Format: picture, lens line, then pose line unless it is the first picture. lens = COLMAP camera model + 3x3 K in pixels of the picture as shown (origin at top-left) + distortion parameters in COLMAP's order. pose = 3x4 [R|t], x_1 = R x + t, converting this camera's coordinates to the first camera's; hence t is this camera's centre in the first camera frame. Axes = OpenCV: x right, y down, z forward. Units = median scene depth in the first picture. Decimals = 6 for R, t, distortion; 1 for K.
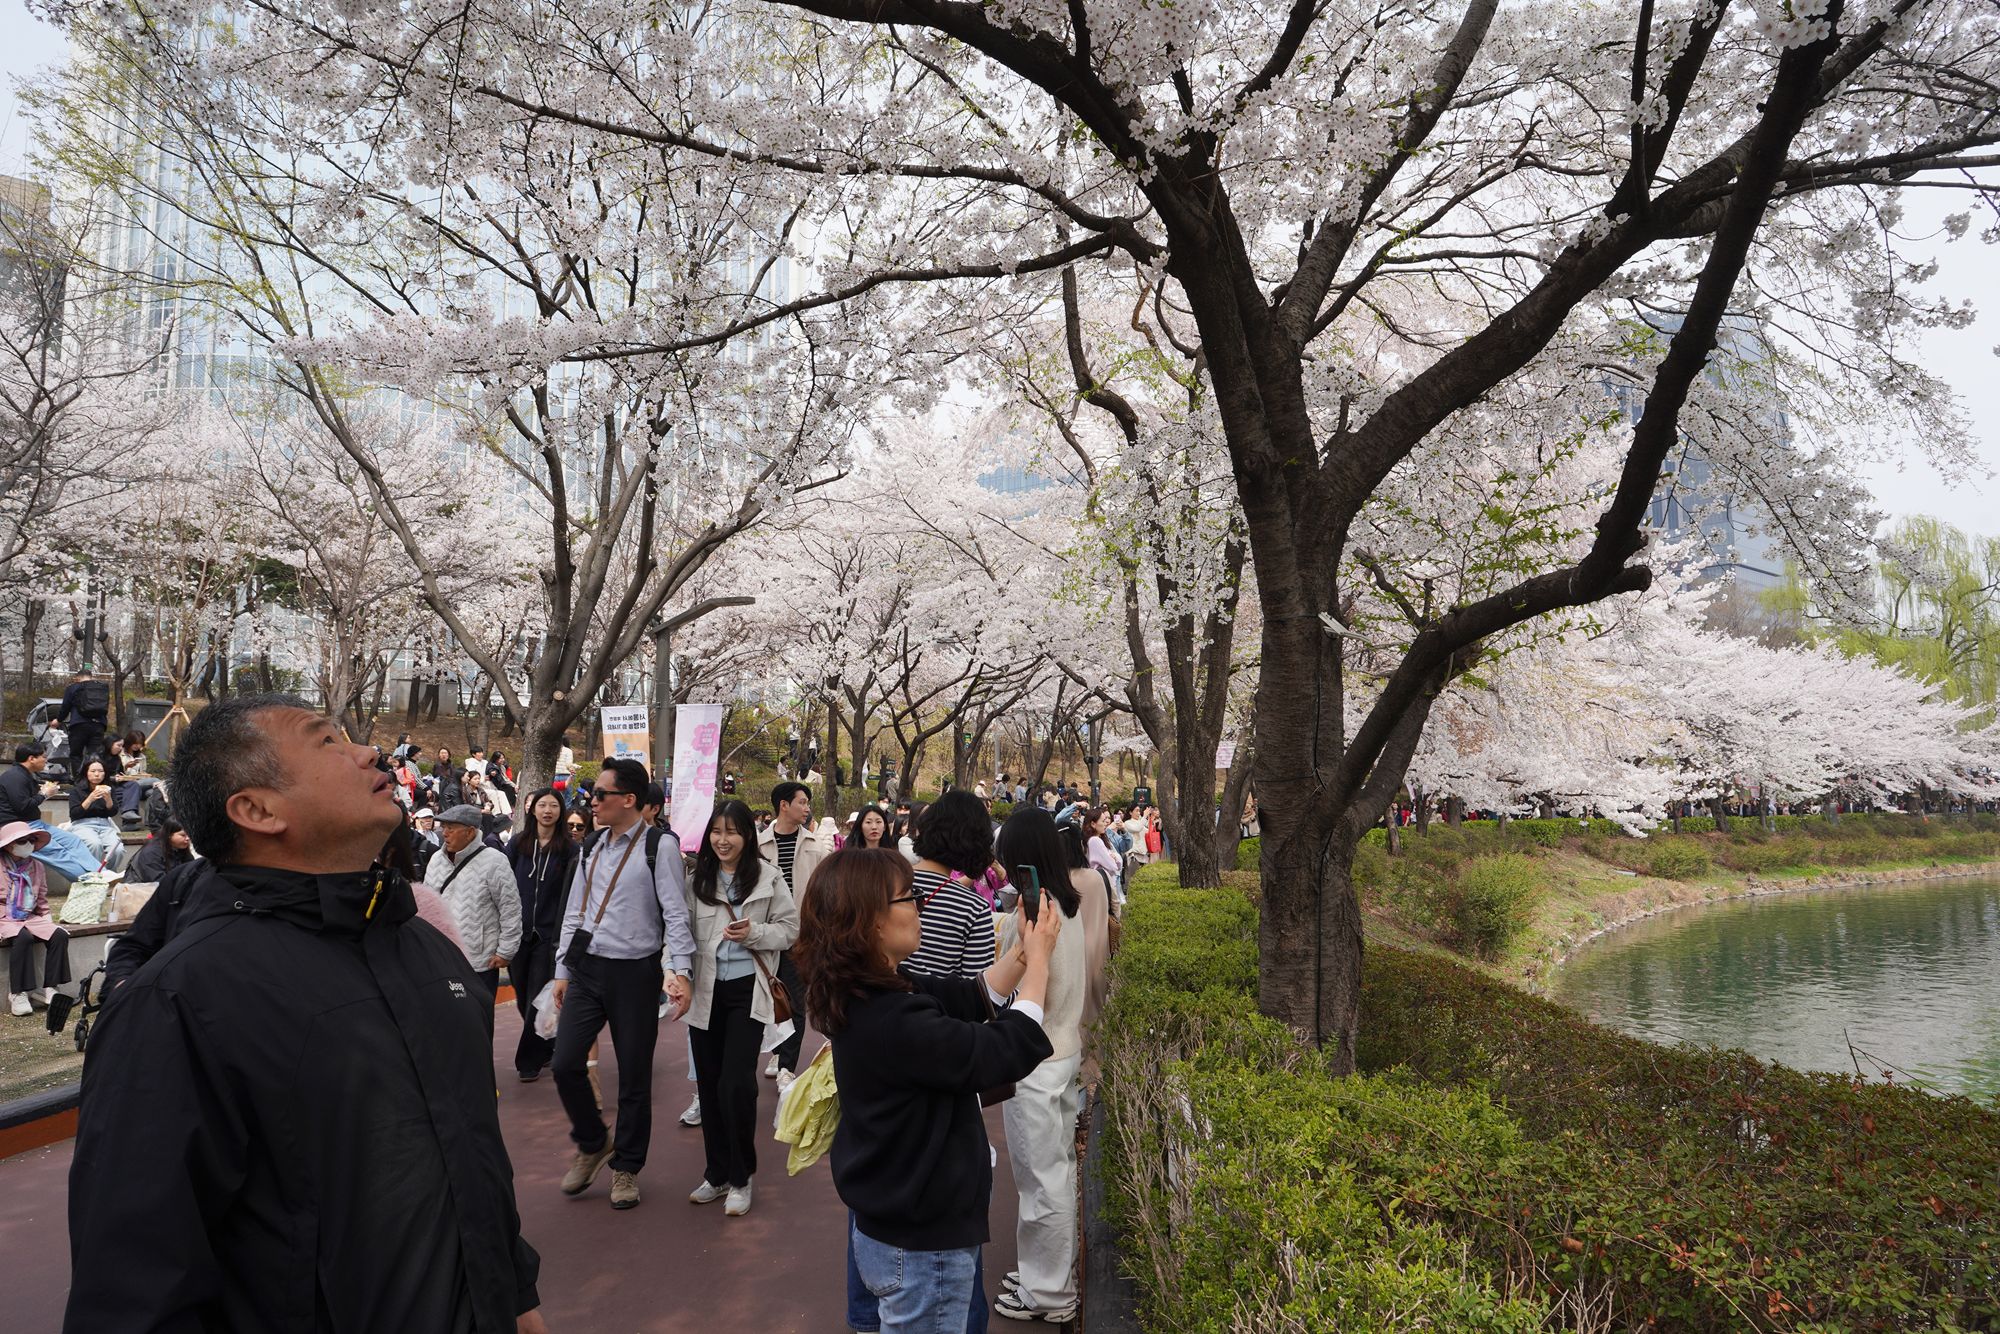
lens RADIAL K [[1324.2, 0, 1002.4], [0, 1324.2, 667.0], [0, 0, 1]] dist [-0.019079, 0.028205]
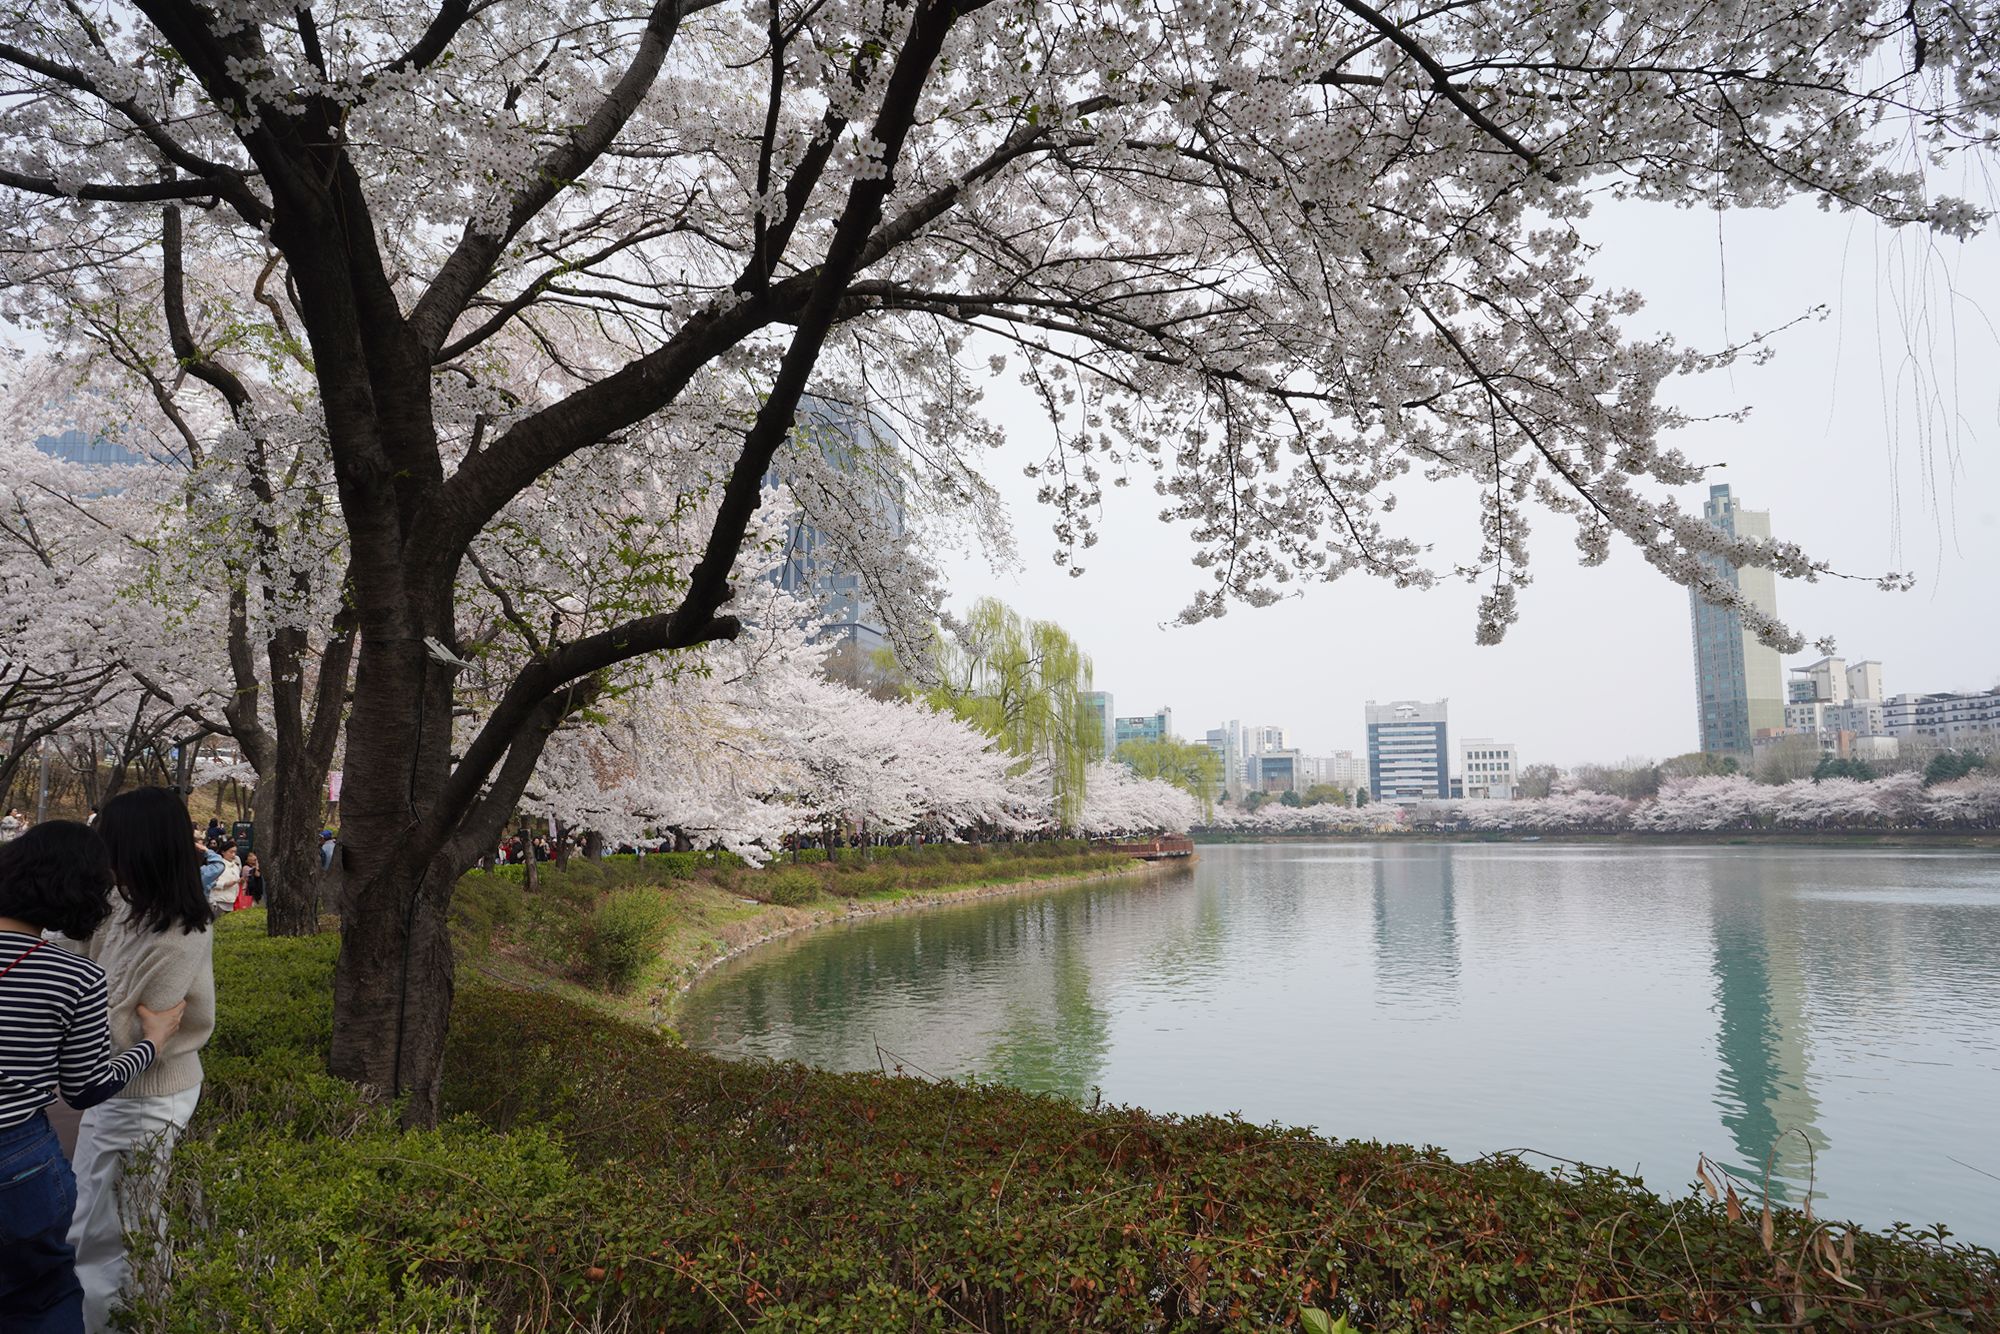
lens RADIAL K [[1324.2, 0, 1004.2], [0, 1324.2, 672.3], [0, 0, 1]] dist [-0.019079, 0.028205]
pose [[0.814230, 0.064025, 0.577001, 0.014541], [-0.051386, 0.997947, -0.038221, -0.000461], [-0.578263, 0.001471, 0.815849, -0.002659]]
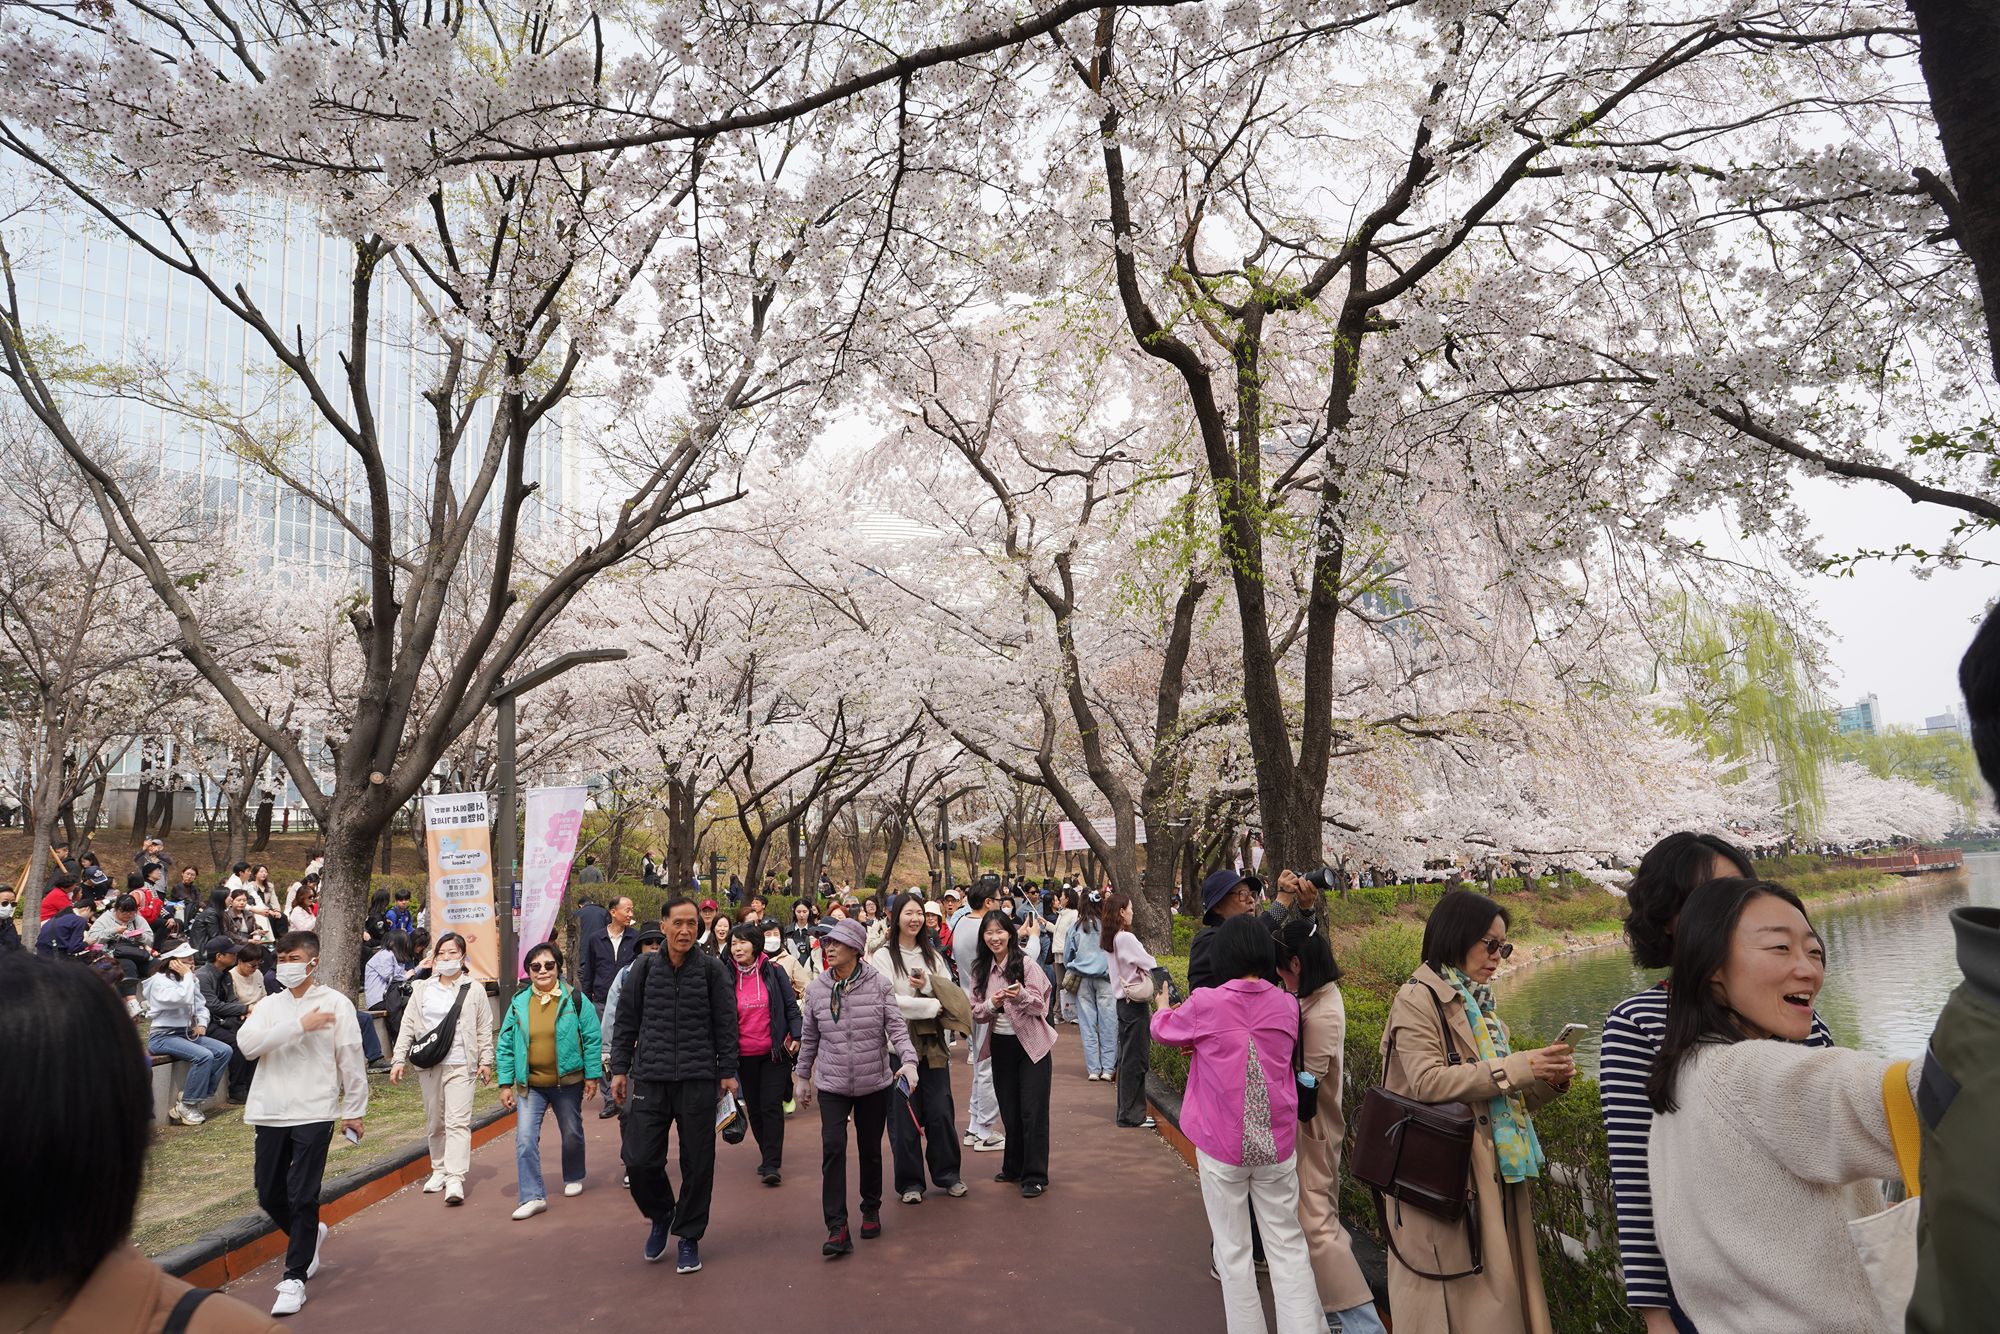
lens RADIAL K [[1324.2, 0, 1003.7], [0, 1324.2, 654.9], [0, 0, 1]] dist [-0.019079, 0.028205]
pose [[0.986323, -0.021840, 0.163373, -0.131681], [0.034335, 0.996663, -0.074054, 0.023883], [-0.161210, 0.078651, 0.983781, 0.254688]]
